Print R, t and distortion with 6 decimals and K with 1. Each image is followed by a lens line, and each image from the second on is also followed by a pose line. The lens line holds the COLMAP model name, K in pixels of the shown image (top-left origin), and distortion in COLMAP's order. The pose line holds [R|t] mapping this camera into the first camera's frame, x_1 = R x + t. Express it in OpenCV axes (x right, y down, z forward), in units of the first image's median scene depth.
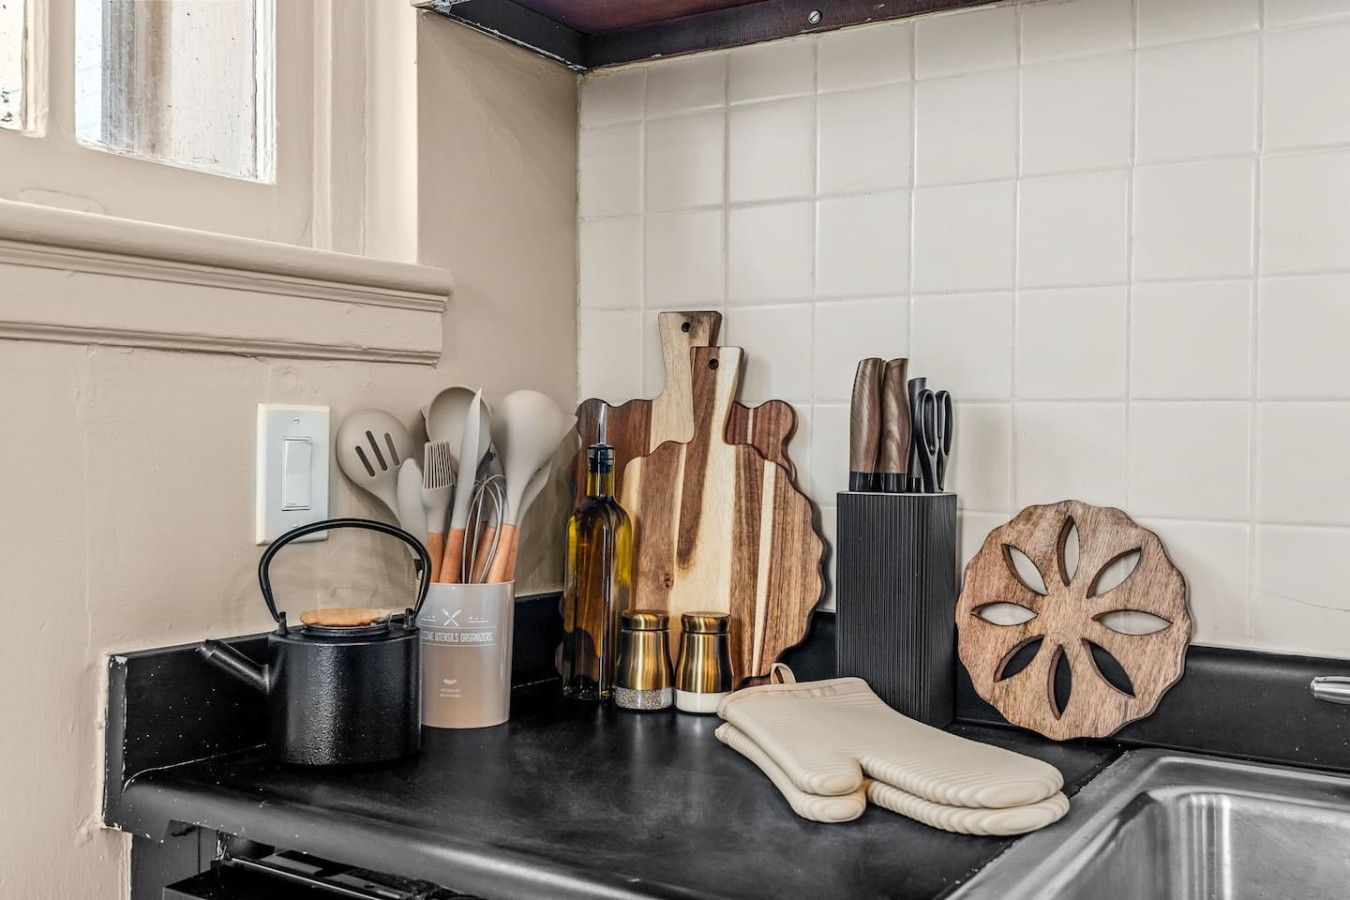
lens RADIAL K [[1335.4, 0, 674.2], [0, 1335.4, 445.6], [0, 0, 1]] dist [0.002517, 0.000000]
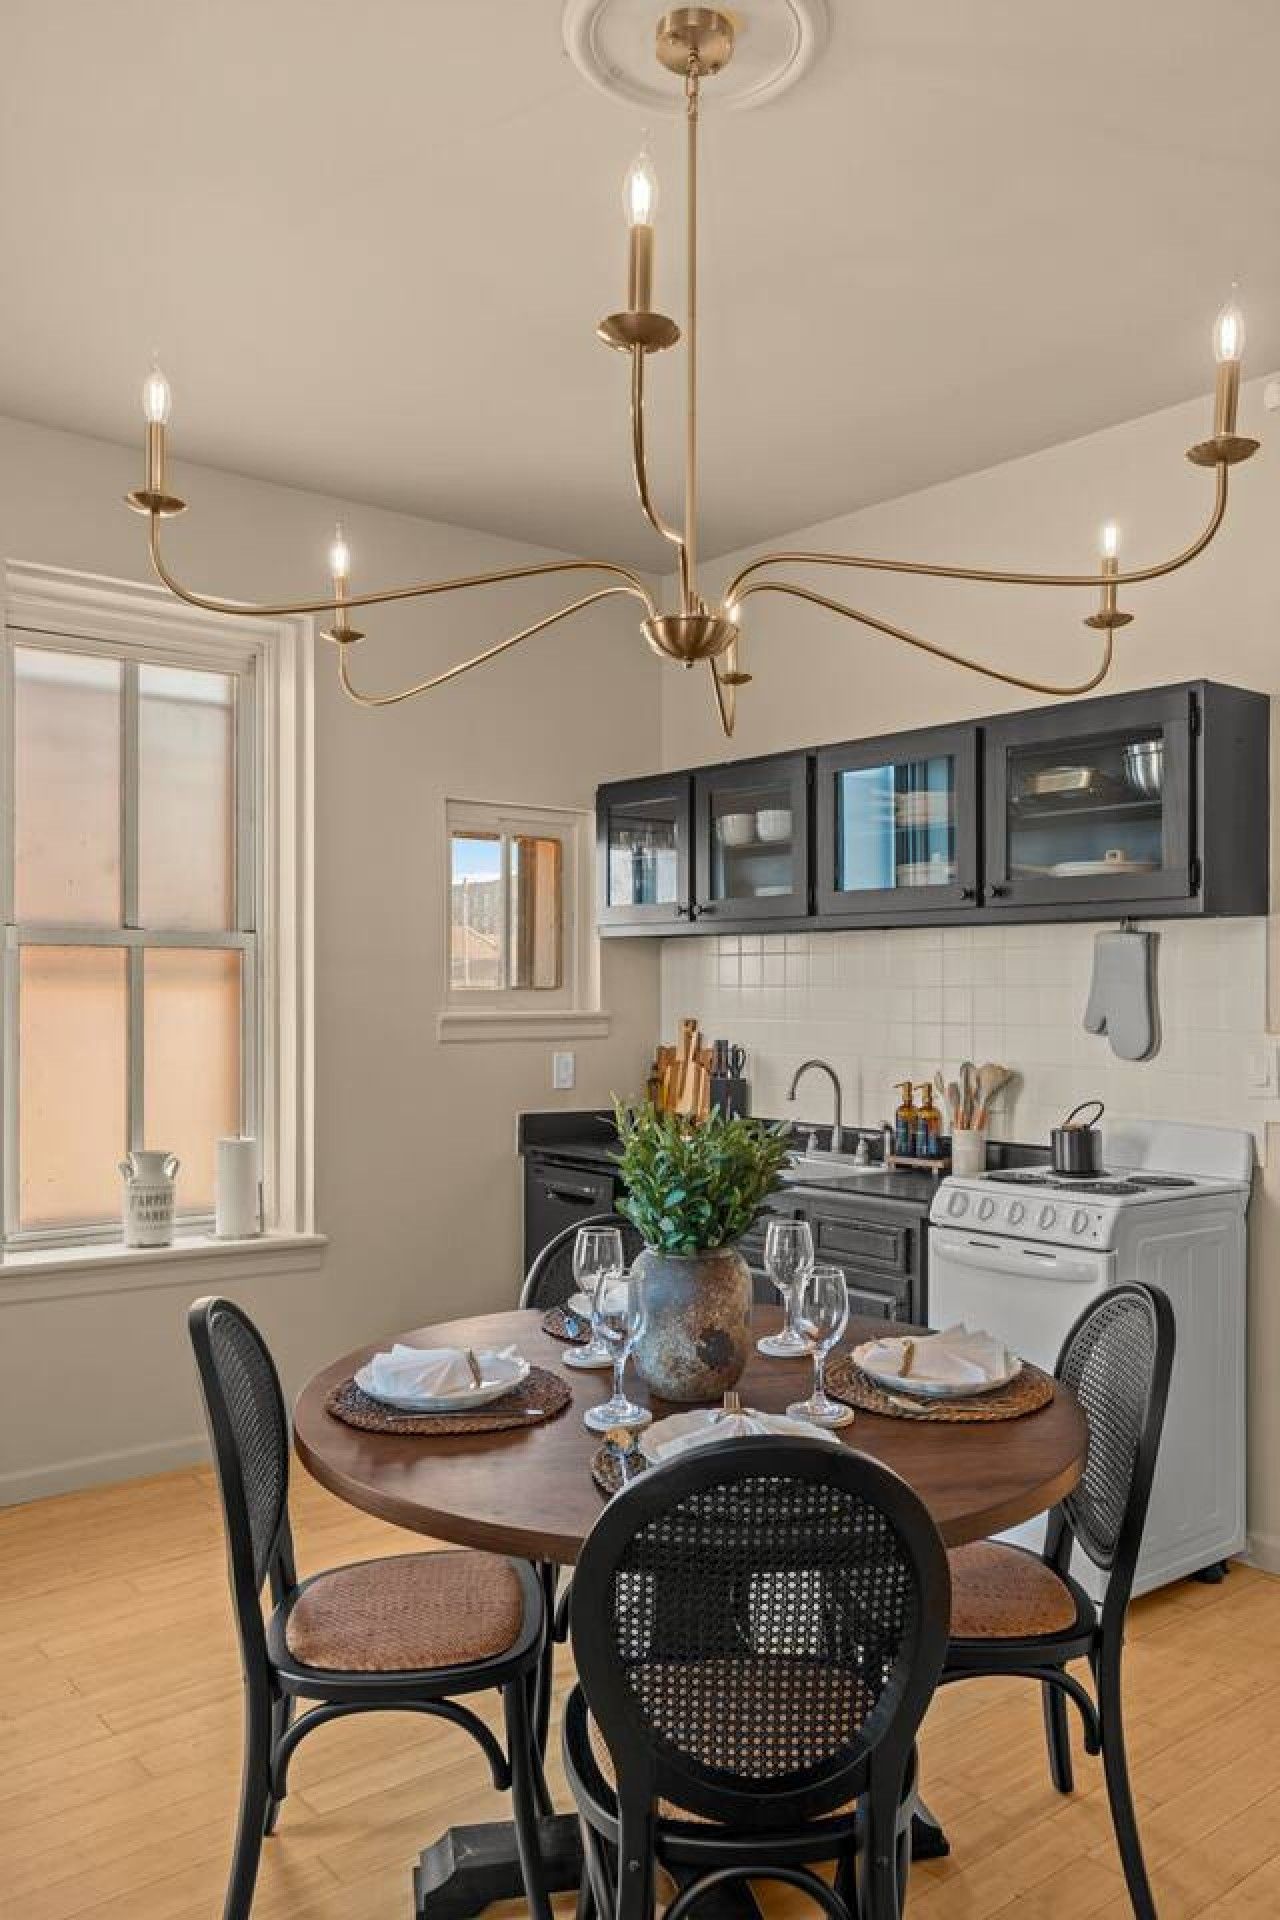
lens RADIAL K [[1512.7, 0, 640.6], [0, 1512.7, 966.9], [0, 0, 1]] dist [-0.000357, -0.000006]
pose [[0.948195, -0.011586, -0.317477, 1.105201], [0.003454, 0.999652, -0.026166, -0.138729], [0.317670, 0.023714, 0.947905, -2.585404]]
